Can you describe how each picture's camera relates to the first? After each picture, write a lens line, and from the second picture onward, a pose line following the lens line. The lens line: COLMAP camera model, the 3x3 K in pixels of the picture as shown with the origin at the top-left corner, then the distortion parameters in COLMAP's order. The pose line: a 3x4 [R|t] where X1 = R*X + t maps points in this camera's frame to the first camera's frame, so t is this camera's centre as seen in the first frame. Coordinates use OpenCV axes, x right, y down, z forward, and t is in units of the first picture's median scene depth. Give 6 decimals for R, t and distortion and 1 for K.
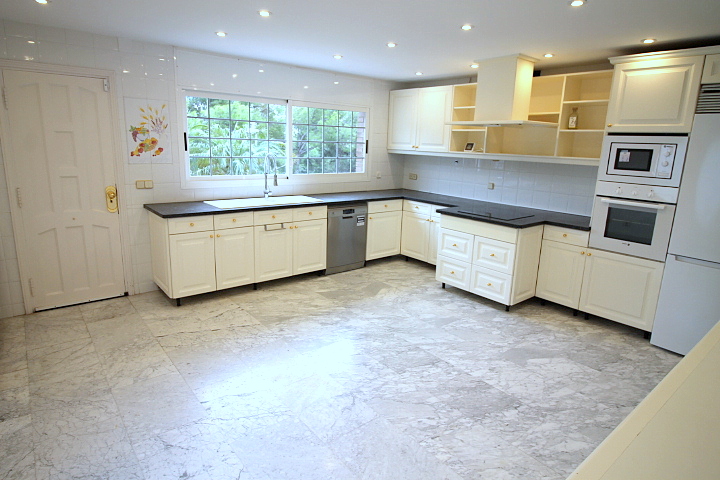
lens RADIAL K [[426.5, 0, 359.4], [0, 426.5, 238.1], [0, 0, 1]] dist [0.009115, -0.013259]
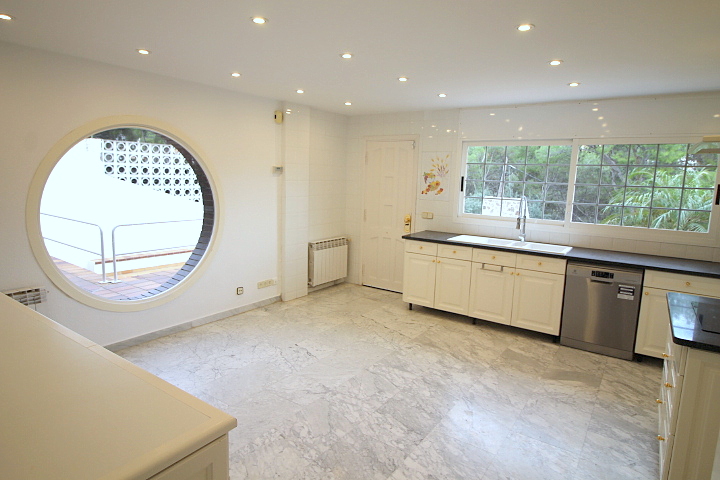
lens RADIAL K [[426.5, 0, 357.7], [0, 426.5, 239.3], [0, 0, 1]] dist [0.009115, -0.013259]
pose [[0.253938, 0.118823, -0.959894, 0.731375], [-0.233976, 0.970497, 0.058238, -0.081968], [0.938494, 0.209803, 0.274247, 0.460724]]
